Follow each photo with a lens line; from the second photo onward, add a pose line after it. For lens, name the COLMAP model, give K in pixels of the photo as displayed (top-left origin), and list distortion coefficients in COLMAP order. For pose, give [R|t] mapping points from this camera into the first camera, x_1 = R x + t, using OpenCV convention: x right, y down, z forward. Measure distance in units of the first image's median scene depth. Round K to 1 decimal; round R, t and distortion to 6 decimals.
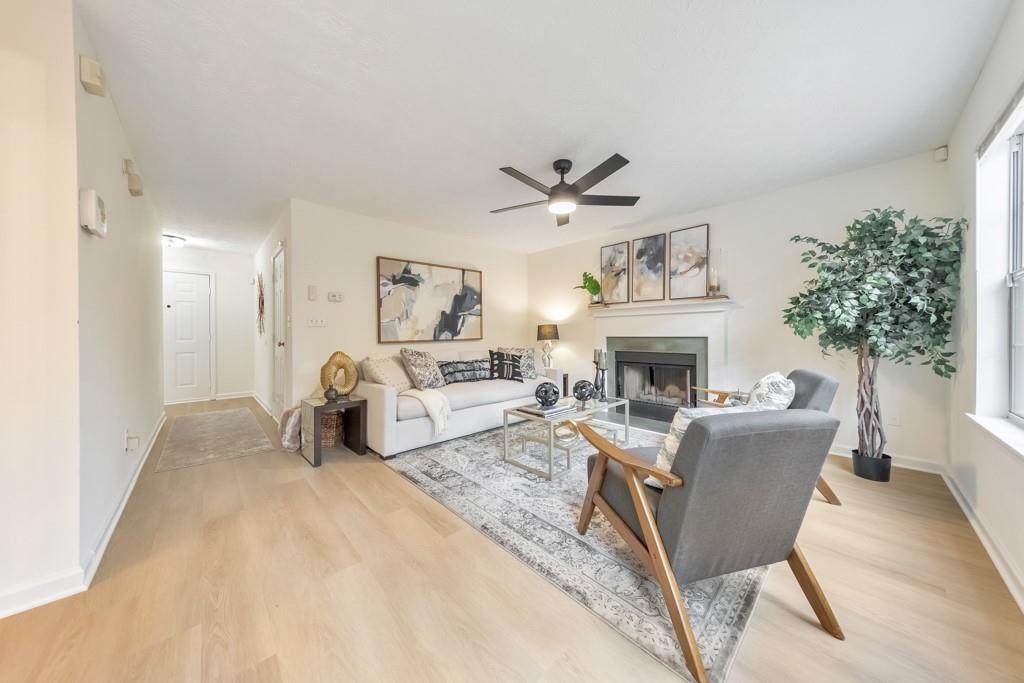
lens RADIAL K [[328.1, 0, 512.4], [0, 328.1, 339.1], [0, 0, 1]] dist [-0.001175, 0.000060]
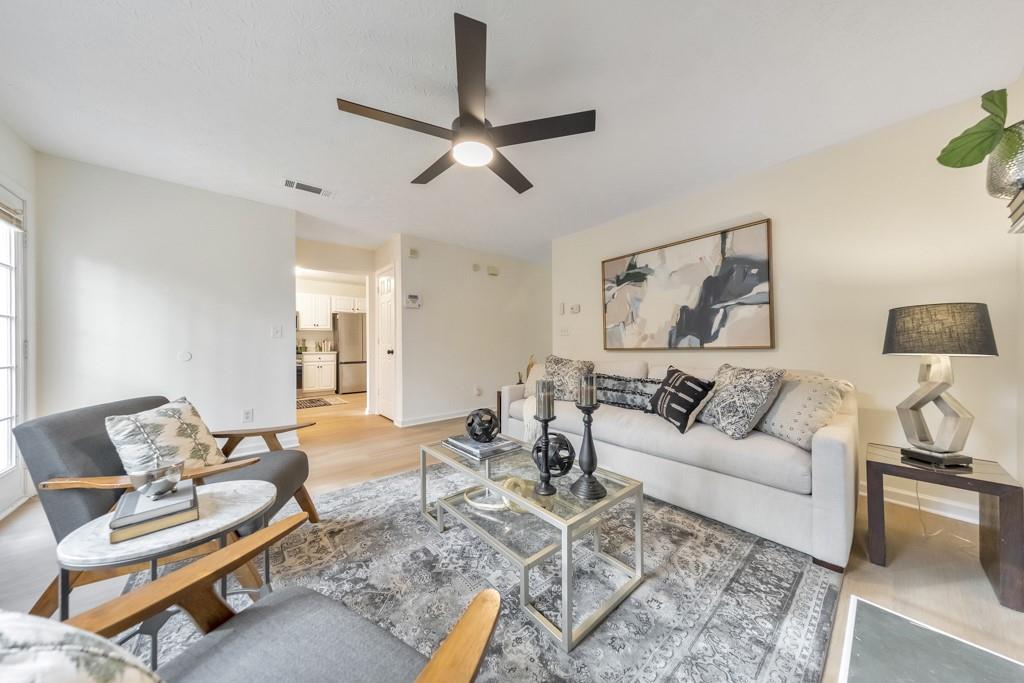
lens RADIAL K [[328.1, 0, 513.7], [0, 328.1, 343.8], [0, 0, 1]] dist [-0.001175, 0.000060]
pose [[-0.067020, 0.004280, -0.997742, 0.530045], [-0.003046, 0.999985, 0.004494, -0.008827], [0.997747, 0.003340, -0.067006, 0.724851]]
